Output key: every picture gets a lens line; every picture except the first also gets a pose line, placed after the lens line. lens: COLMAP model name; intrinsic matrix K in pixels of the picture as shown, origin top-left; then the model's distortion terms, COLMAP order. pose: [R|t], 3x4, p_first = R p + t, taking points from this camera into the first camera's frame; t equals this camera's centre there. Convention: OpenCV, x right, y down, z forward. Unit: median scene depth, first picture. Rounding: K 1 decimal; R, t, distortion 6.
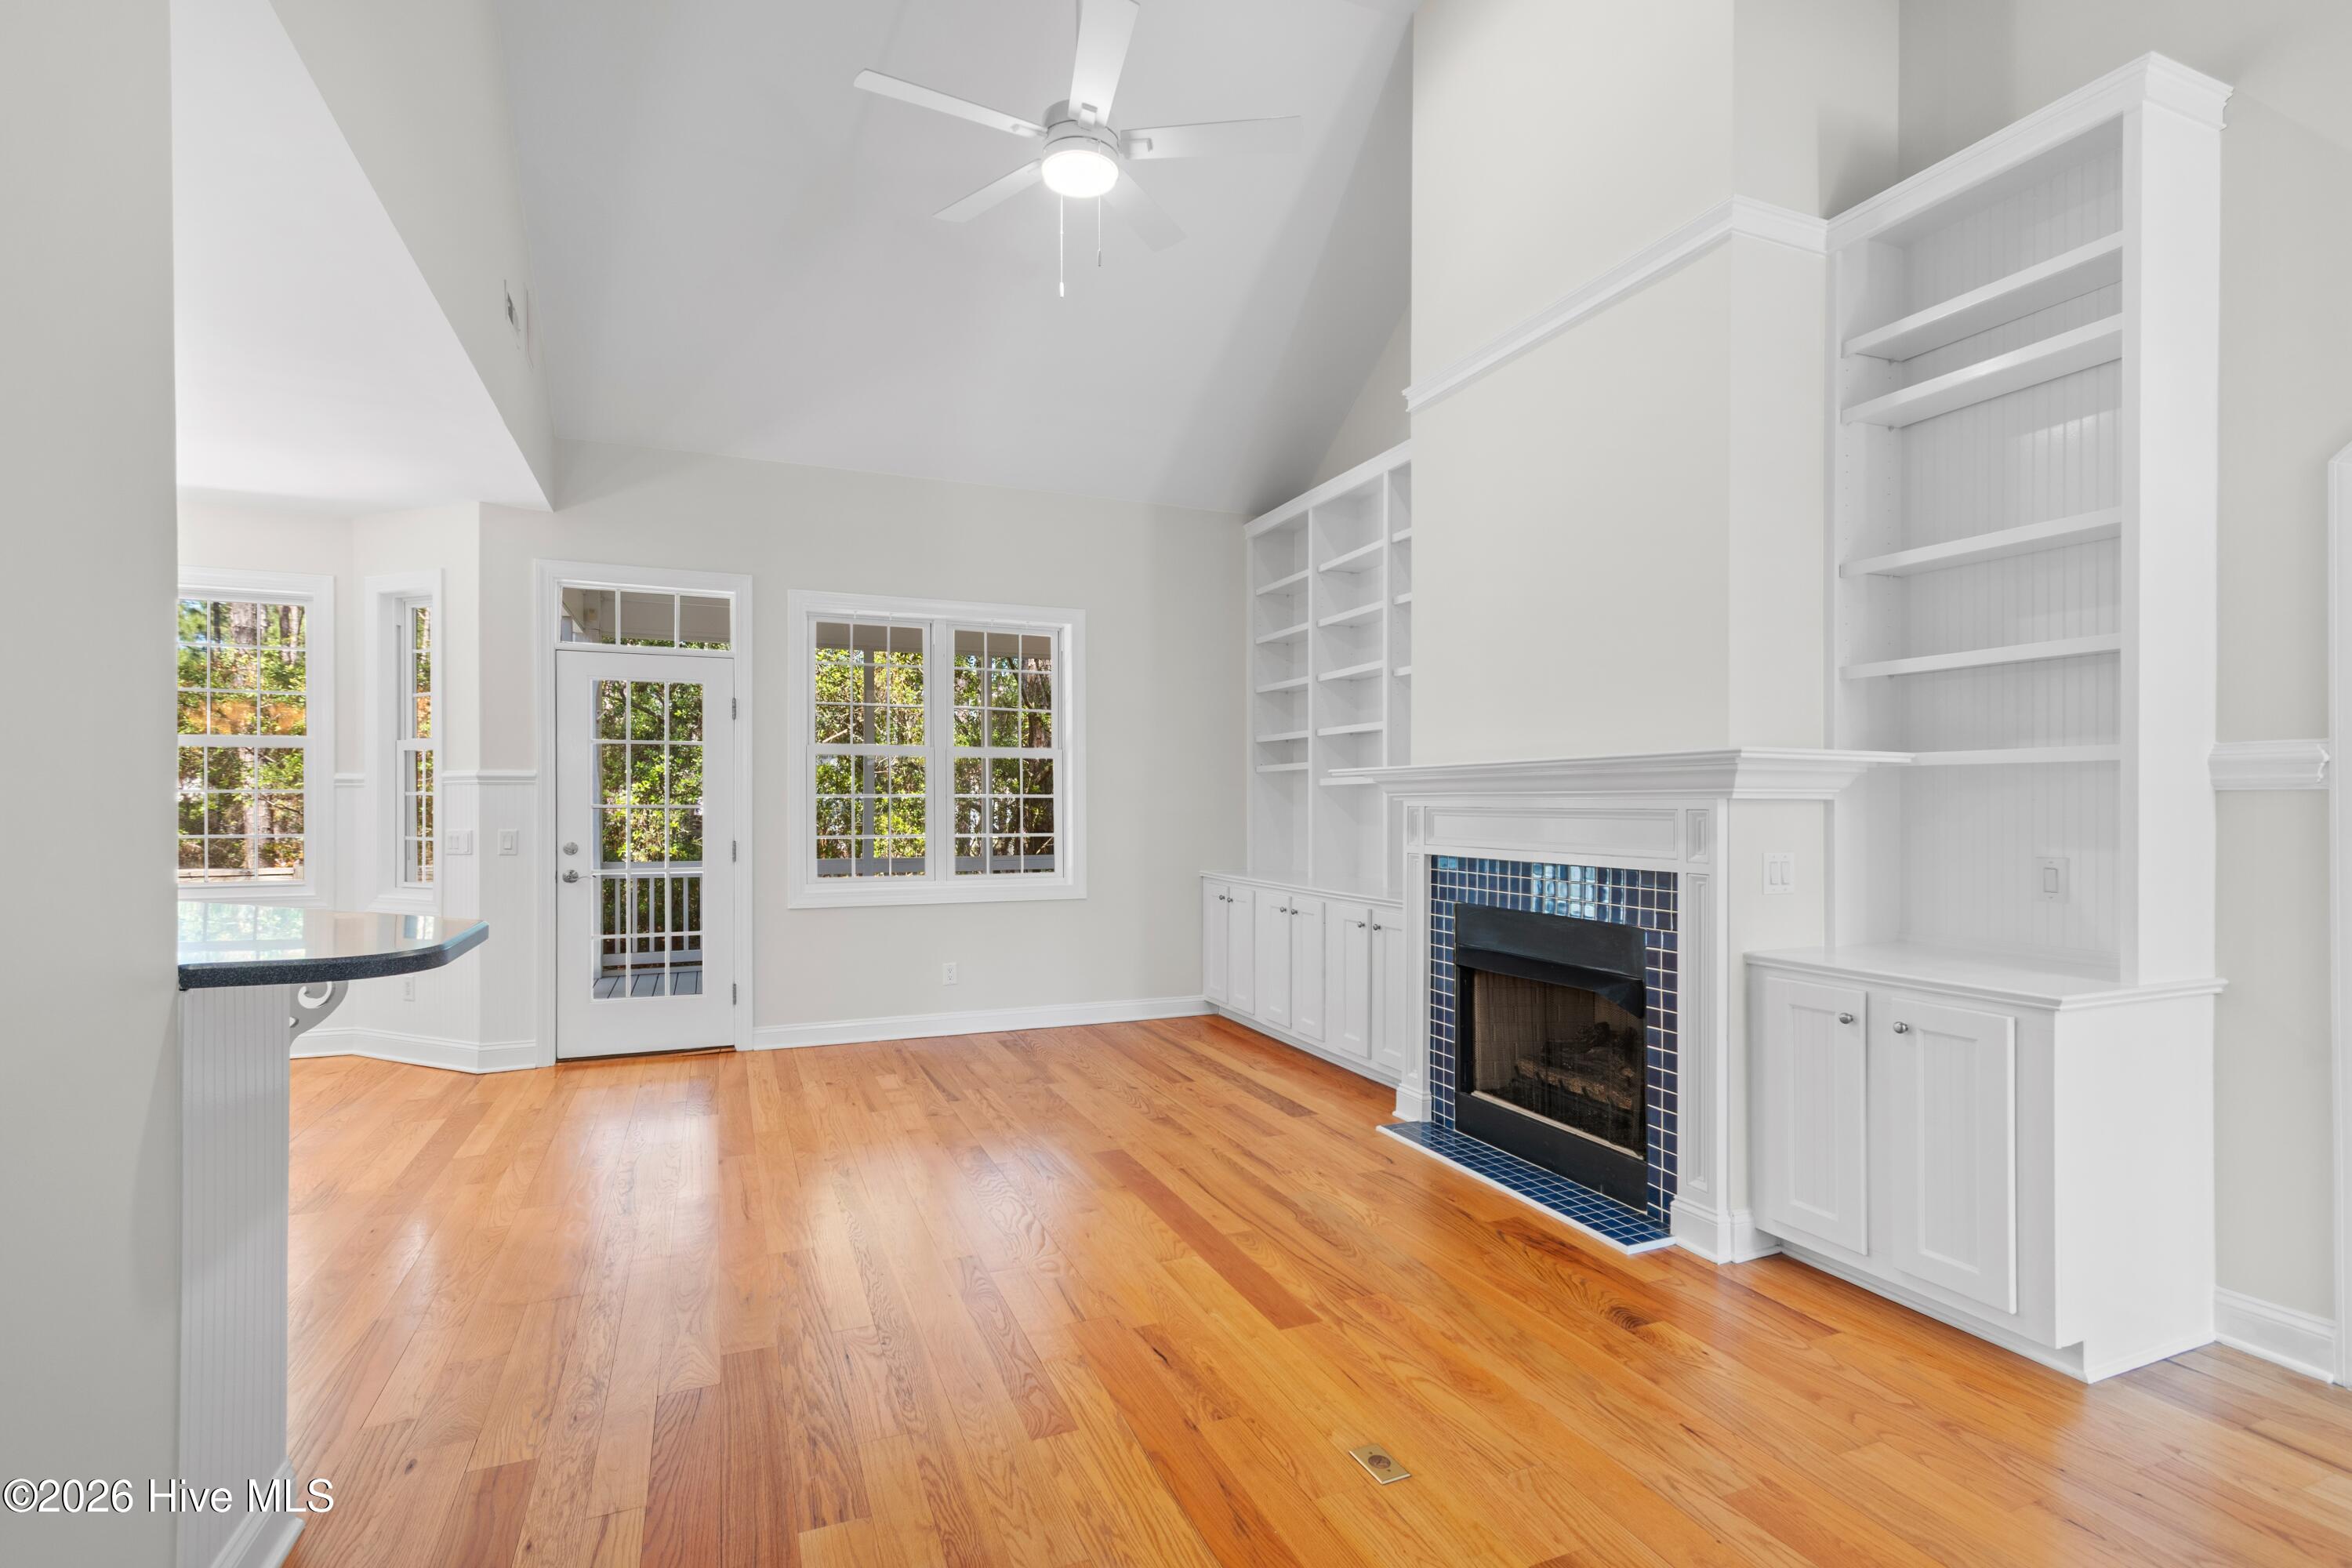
lens RADIAL K [[1081.2, 0, 1168.3], [0, 1081.2, 803.6], [0, 0, 1]] dist [0.000451, 0.000295]
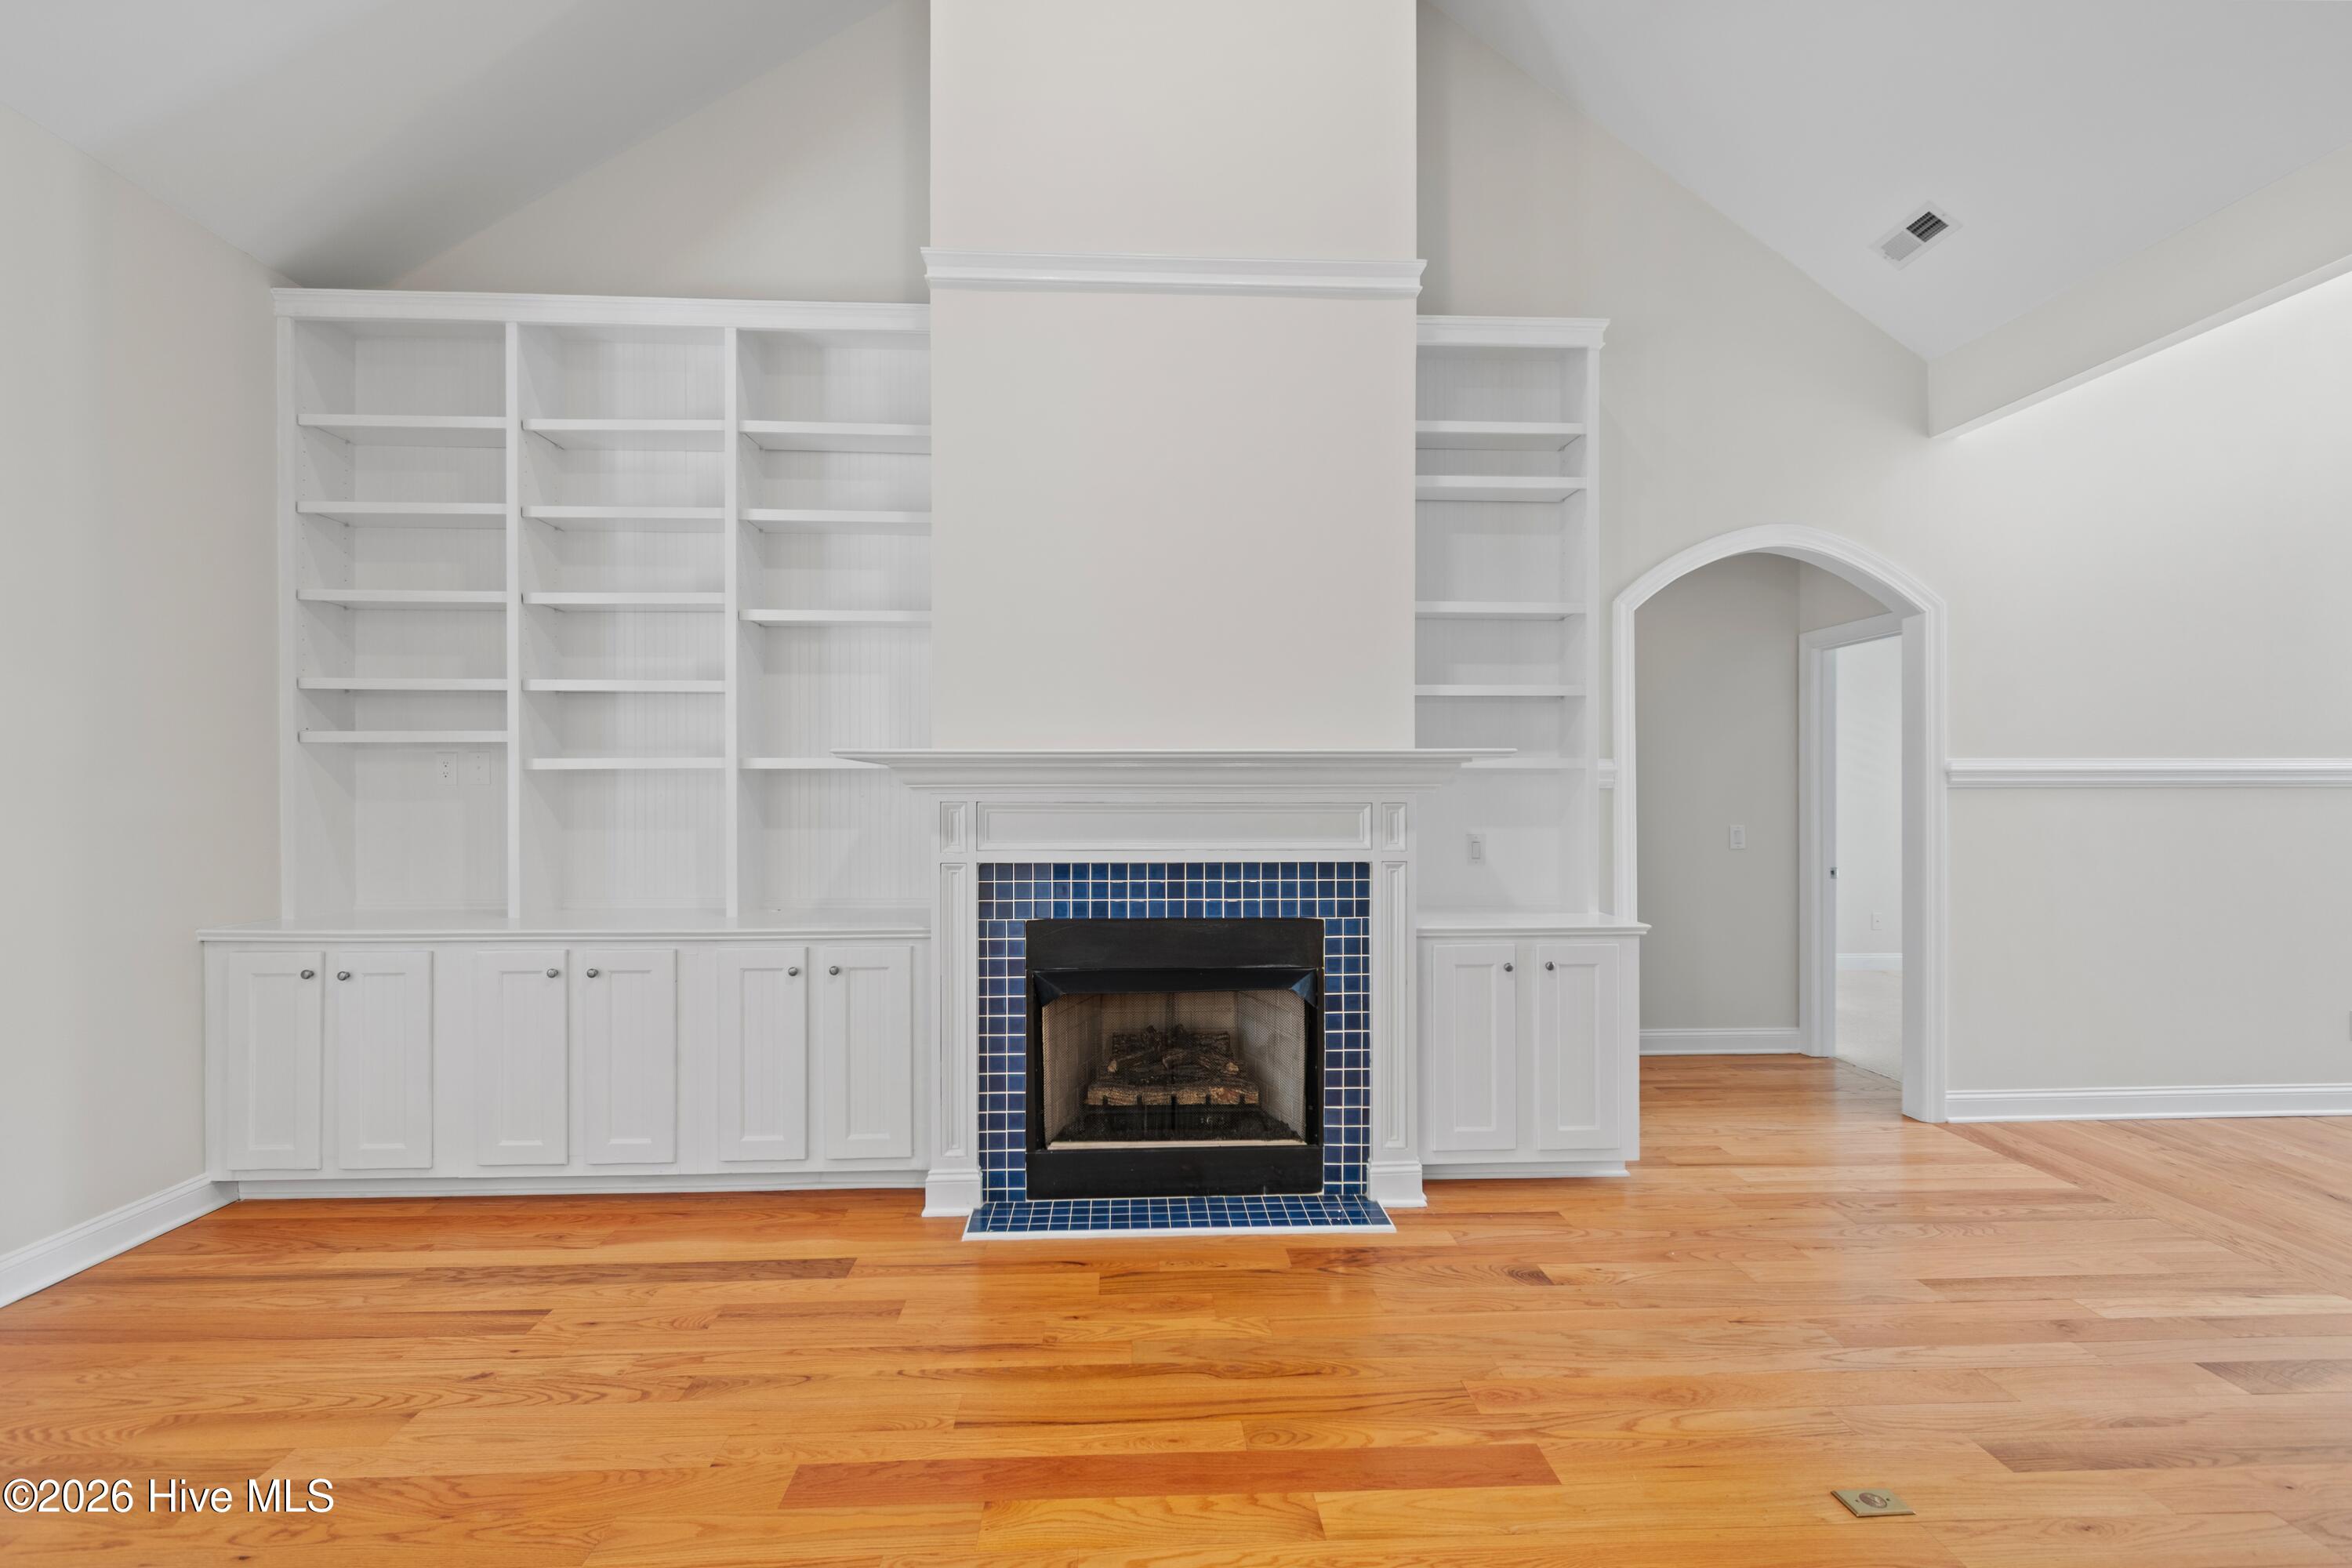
lens RADIAL K [[1044.5, 0, 1168.5], [0, 1044.5, 796.6], [0, 0, 1]] dist [0.002502, 0.000146]
pose [[0.344221, -0.004233, 0.938879, -0.421979], [0.000985, 0.999991, 0.004147, -0.004060], [-0.938888, -0.000502, 0.344222, 0.613973]]
